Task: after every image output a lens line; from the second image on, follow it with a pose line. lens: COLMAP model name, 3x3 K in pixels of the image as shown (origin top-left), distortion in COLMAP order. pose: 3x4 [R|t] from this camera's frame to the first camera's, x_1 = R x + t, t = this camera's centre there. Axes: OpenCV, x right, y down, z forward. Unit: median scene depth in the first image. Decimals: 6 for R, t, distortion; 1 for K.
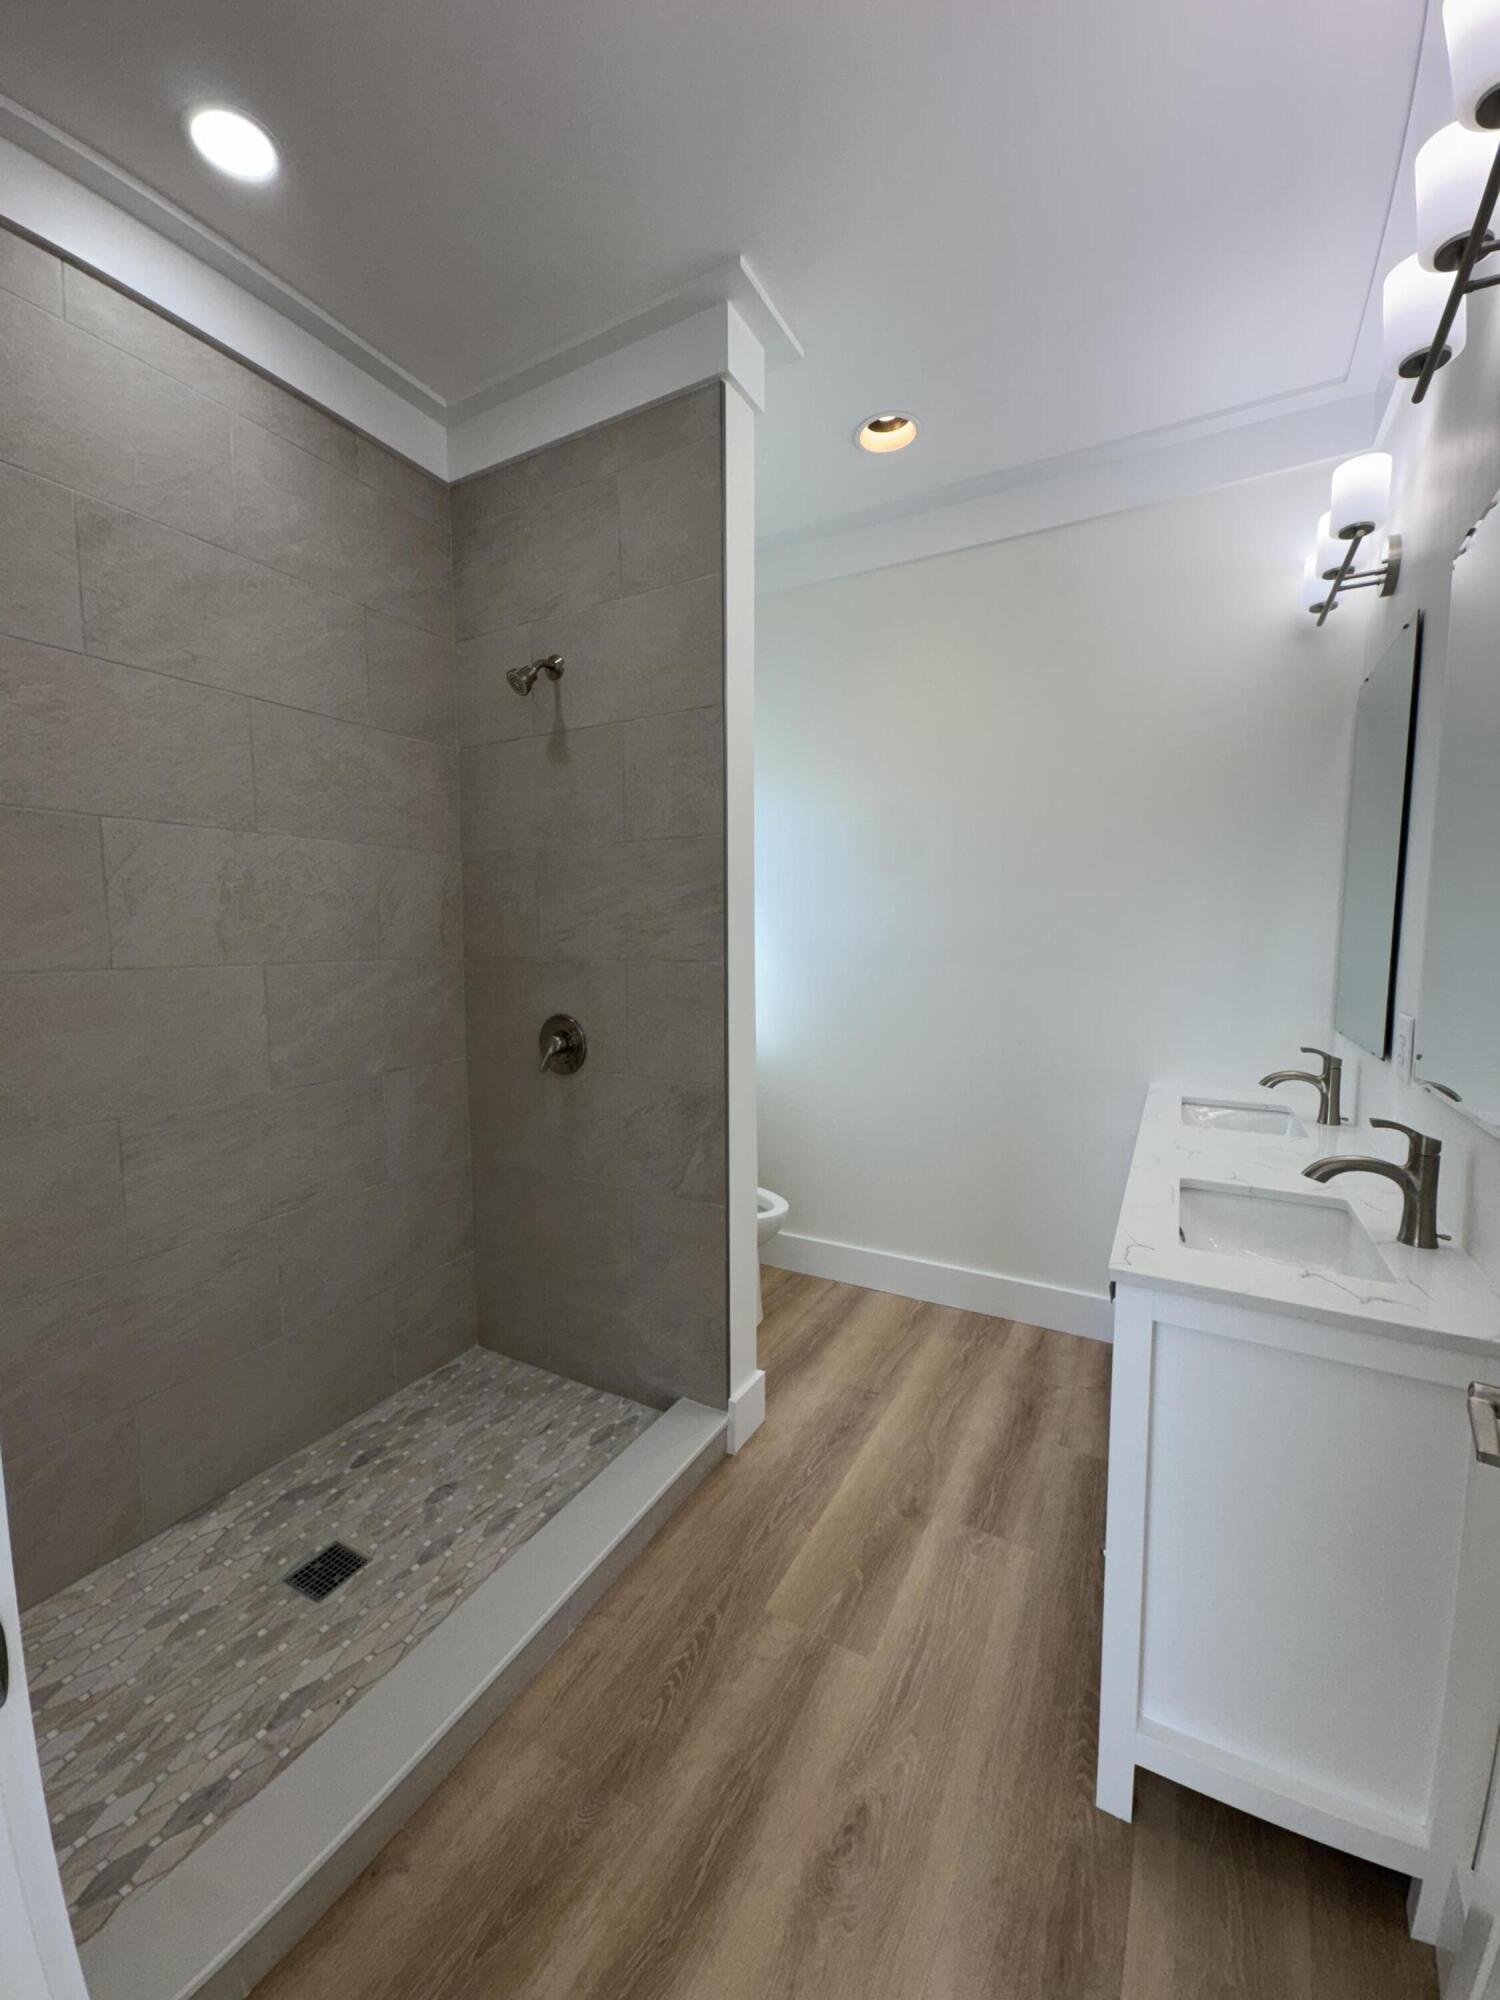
lens RADIAL K [[798.3, 0, 746.9], [0, 798.3, 1008.2], [0, 0, 1]] dist [0.000012, 0.000044]
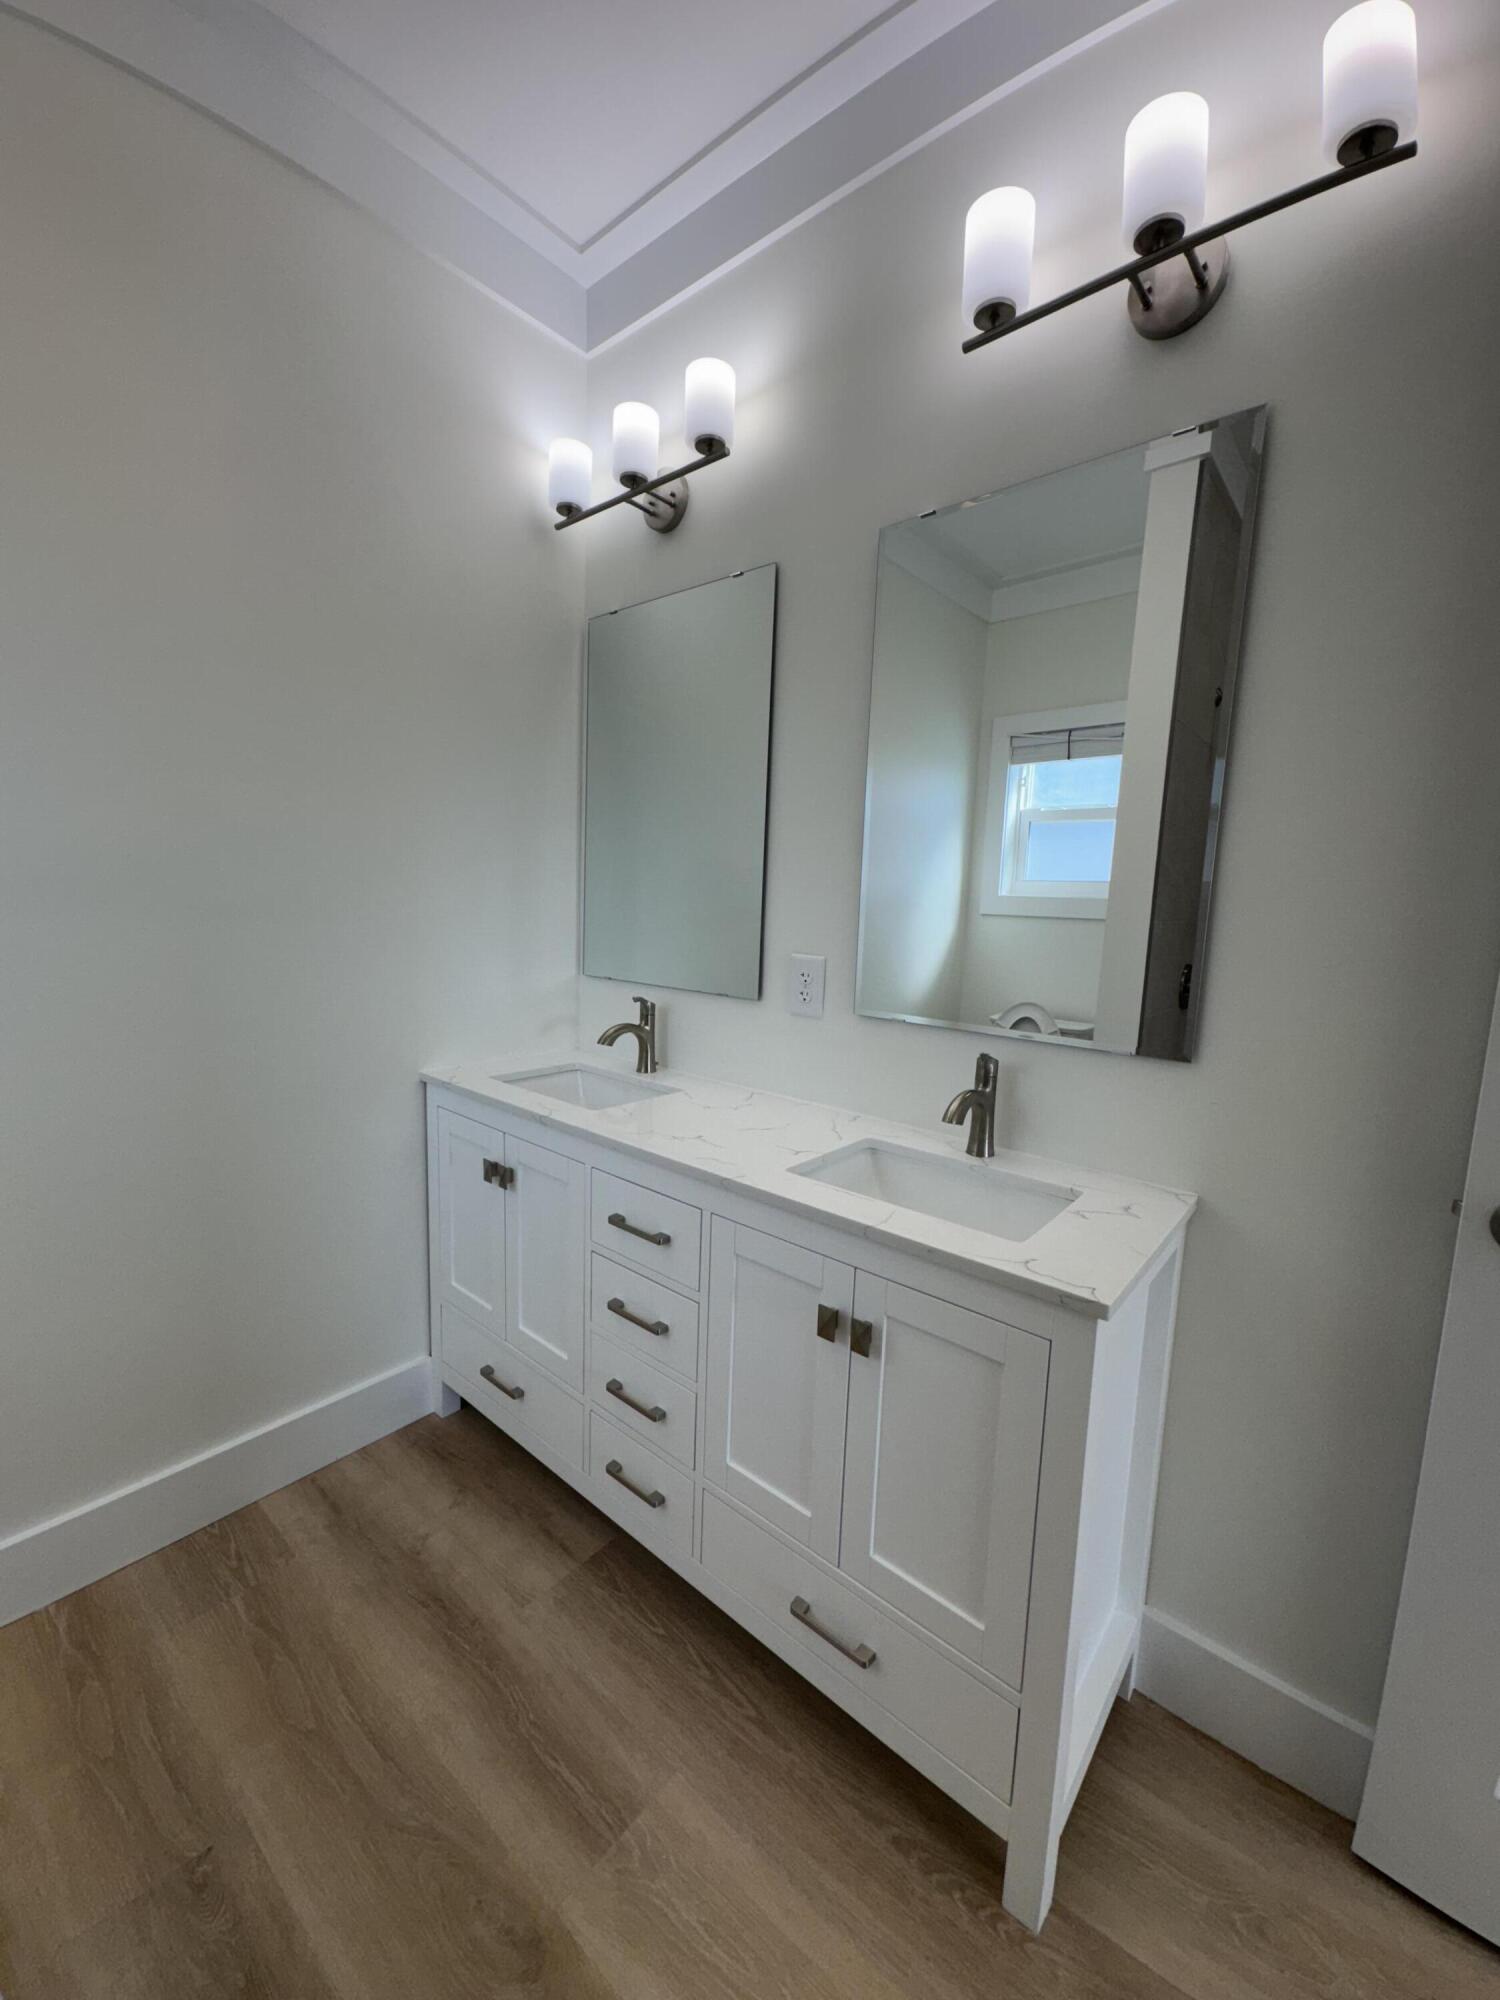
lens RADIAL K [[798.3, 0, 694.7], [0, 798.3, 992.2], [0, 0, 1]] dist [0.000012, 0.000044]
pose [[0.200226, -0.122830, 0.972020, -0.188612], [0.071612, 0.991291, 0.110514, -0.051348], [-0.977129, 0.047481, 0.207278, 0.680462]]
